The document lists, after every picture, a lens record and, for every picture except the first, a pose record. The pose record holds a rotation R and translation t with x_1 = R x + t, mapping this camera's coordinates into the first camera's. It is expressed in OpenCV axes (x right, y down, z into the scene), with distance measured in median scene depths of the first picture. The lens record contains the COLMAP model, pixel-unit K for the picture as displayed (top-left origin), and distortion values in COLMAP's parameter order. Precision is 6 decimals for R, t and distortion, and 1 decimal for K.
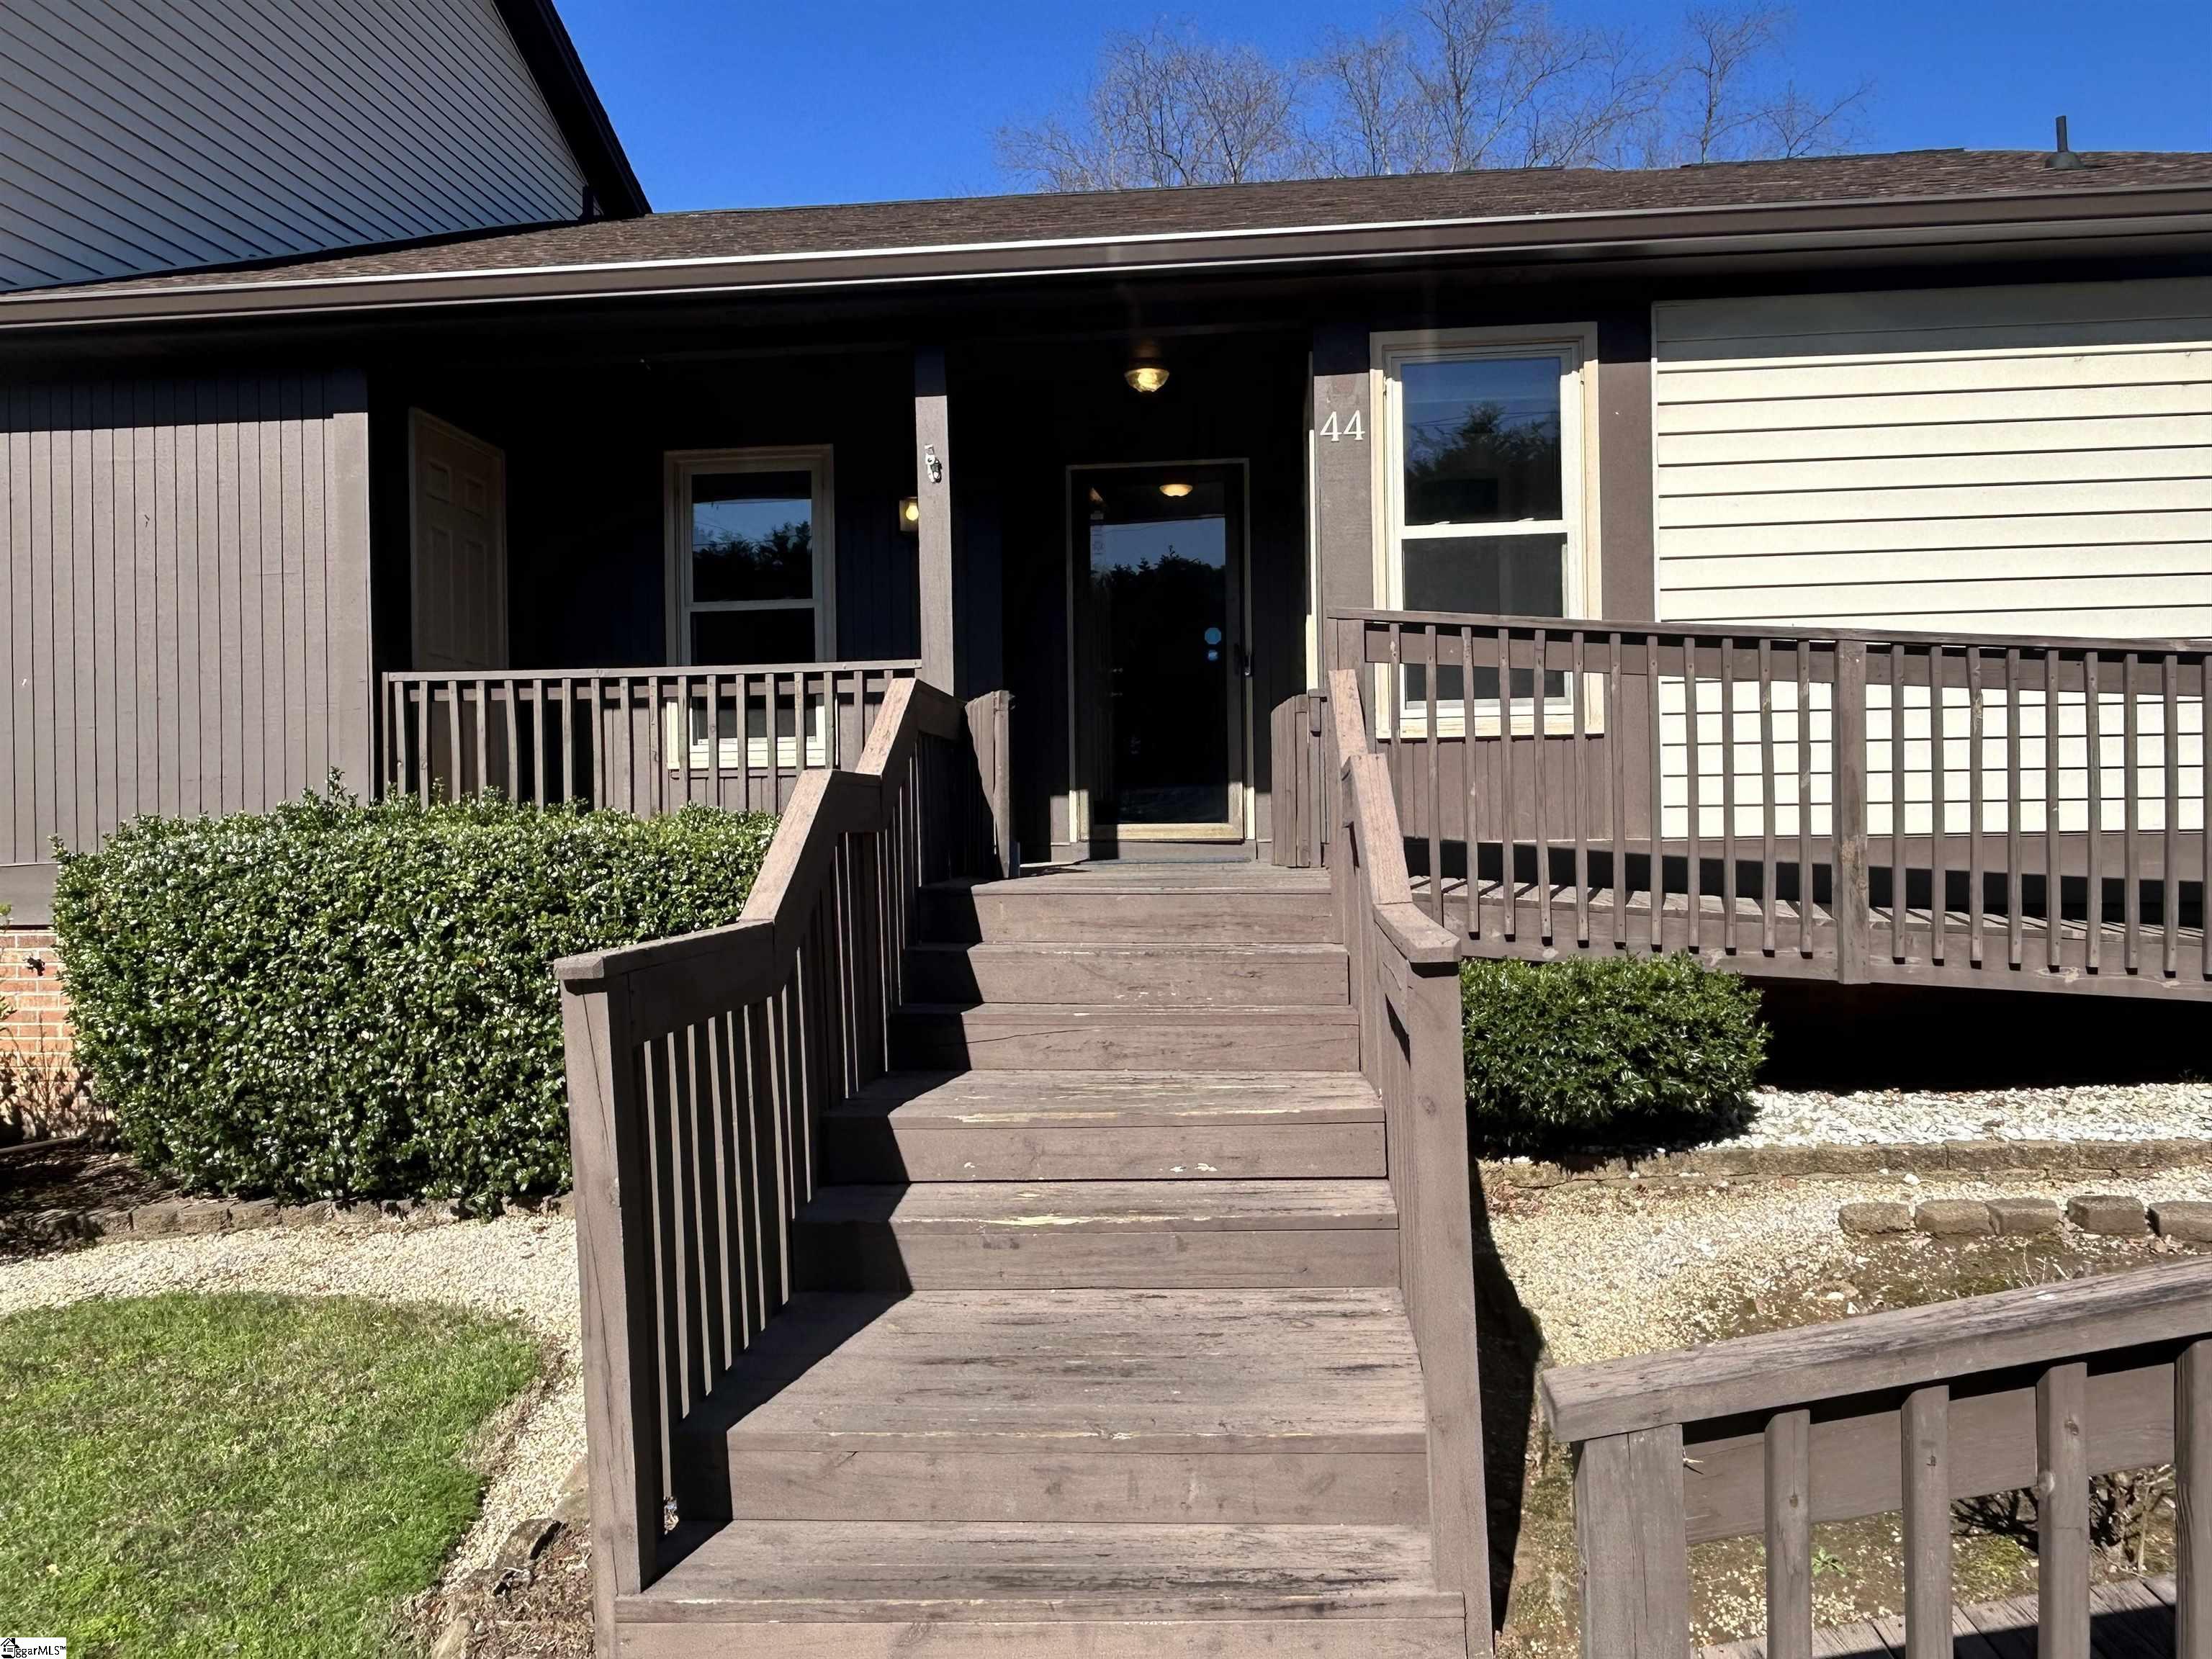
lens RADIAL K [[1637.3, 0, 1085.8], [0, 1637.3, 811.9], [0, 0, 1]] dist [0.002398, -0.008736]
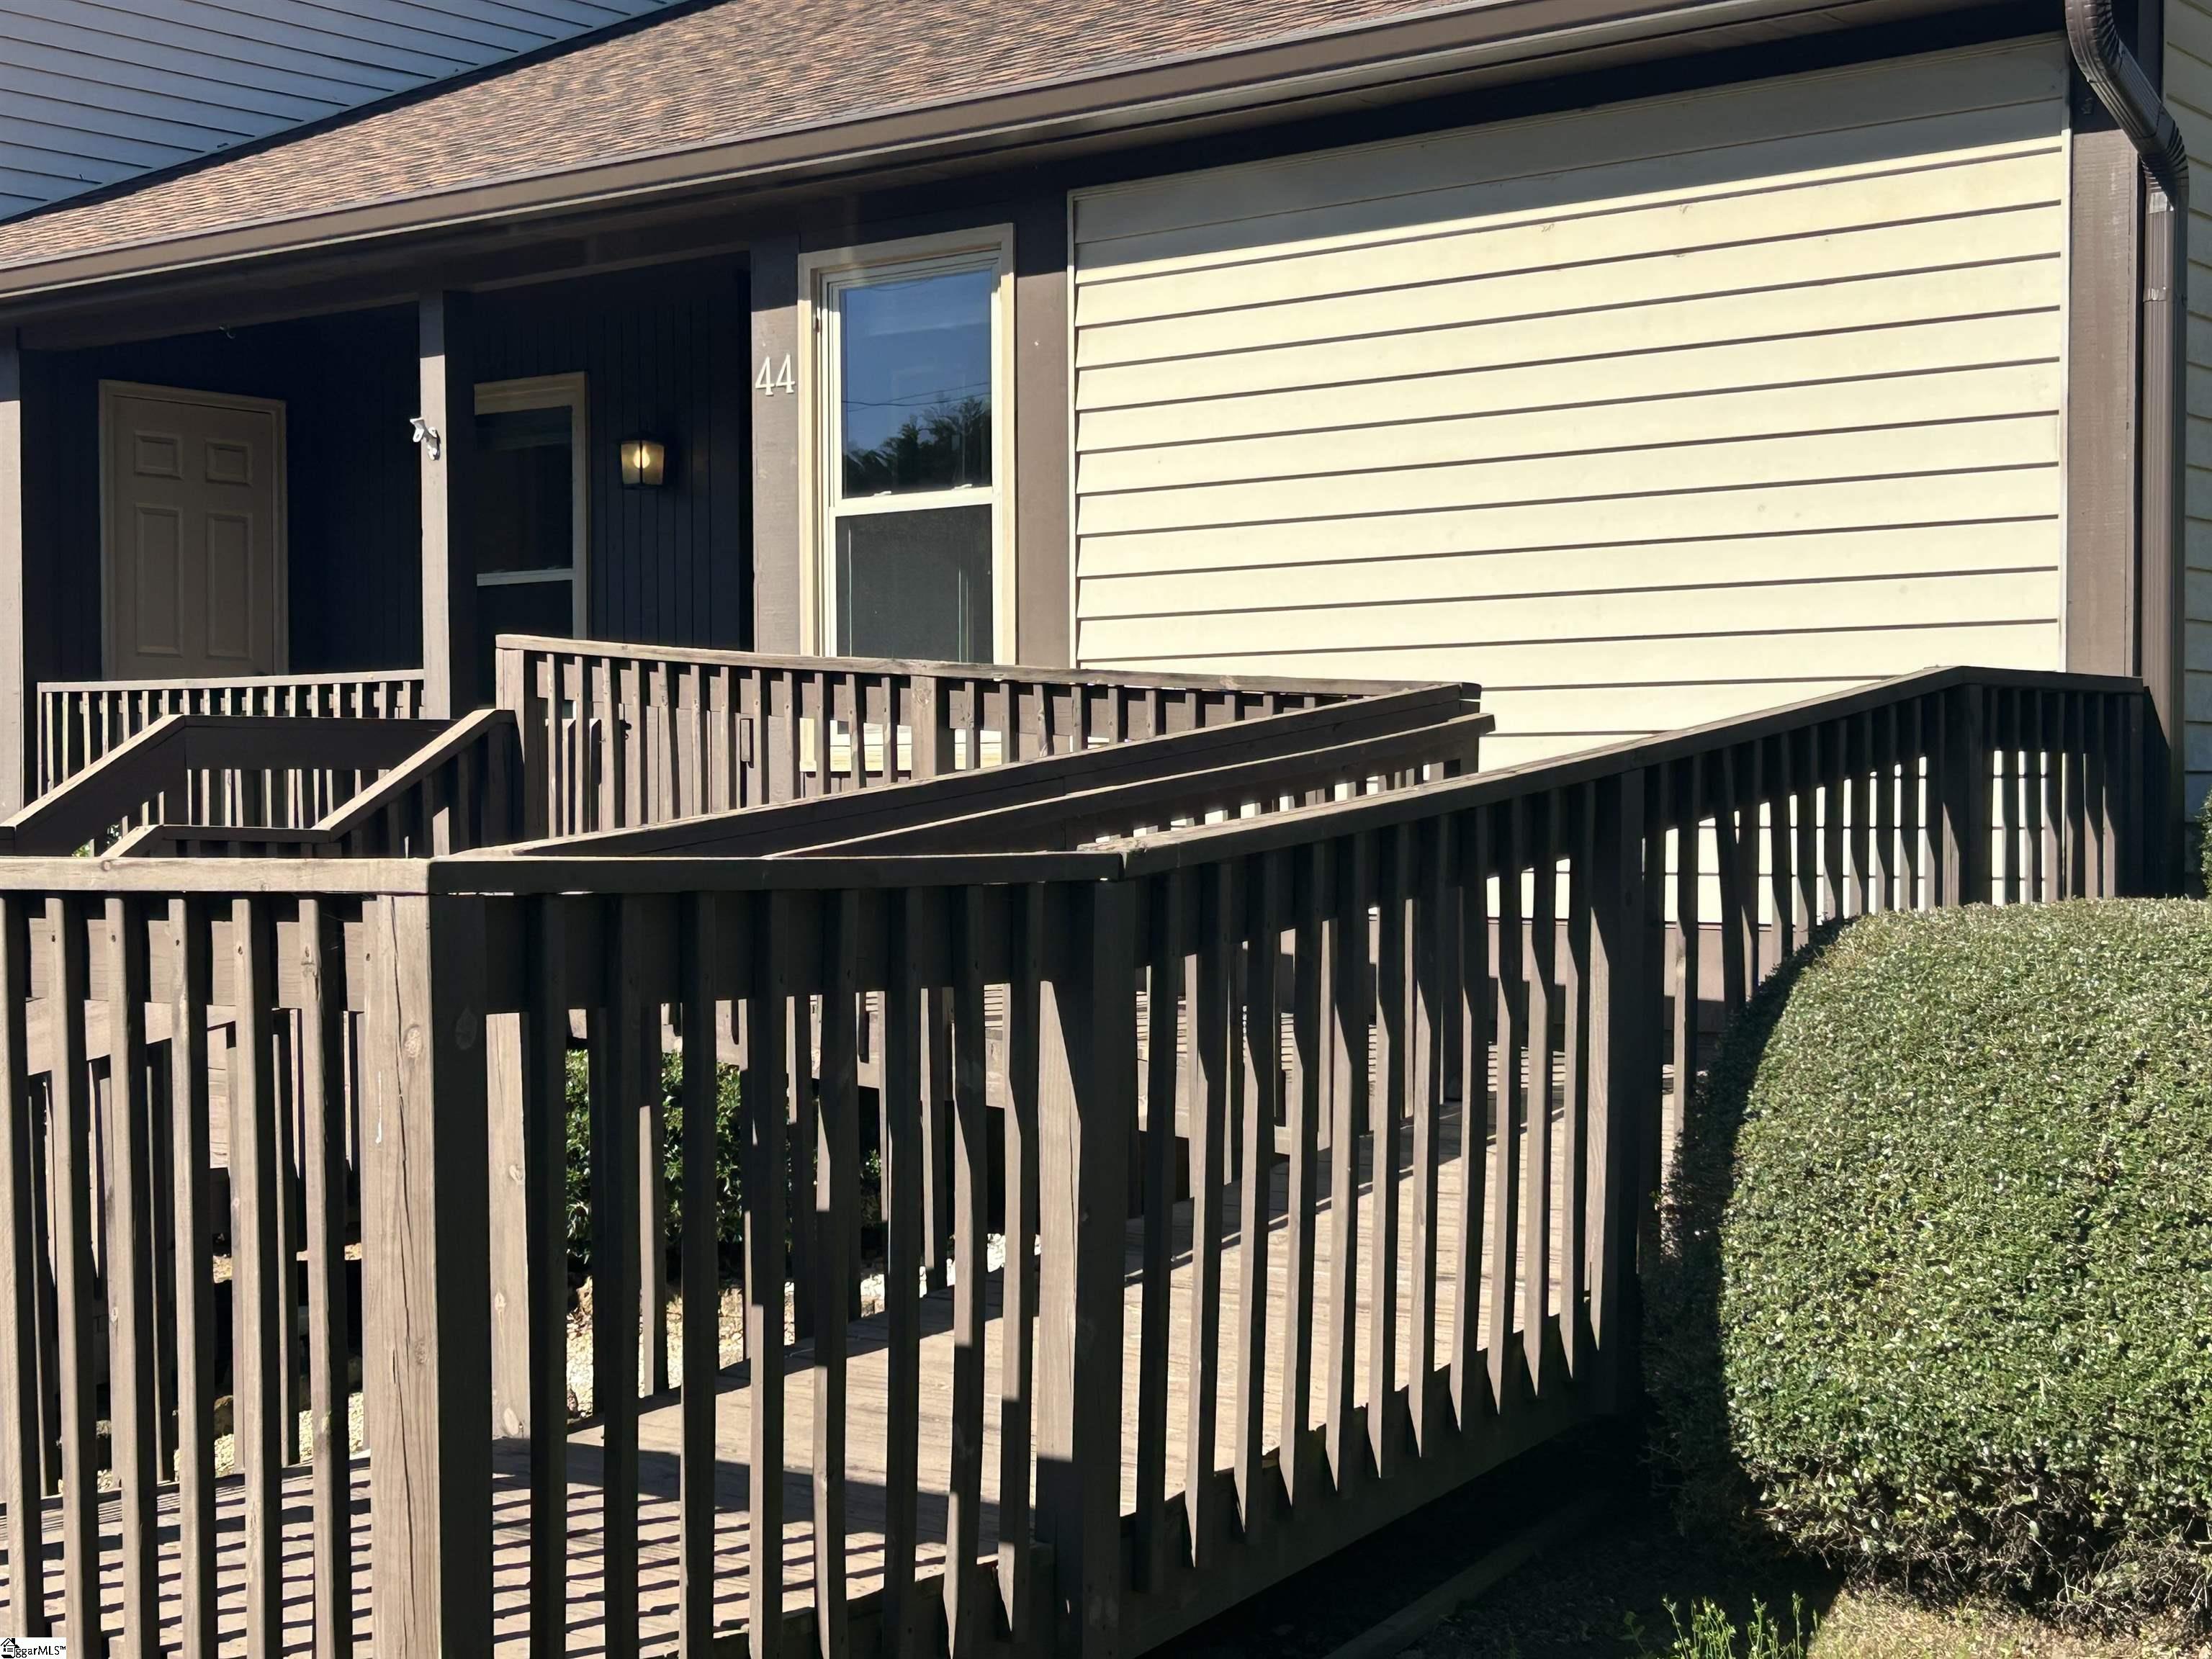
lens RADIAL K [[3262.9, 0, 1113.0], [0, 3262.9, 835.0], [0, 0, 1]] dist [0.062820, 0.000000]
pose [[0.845342, 0.021241, -0.533803, 1.389097], [-0.016485, 0.999771, 0.013676, -0.047543], [0.533971, -0.002761, 0.845498, -0.293813]]
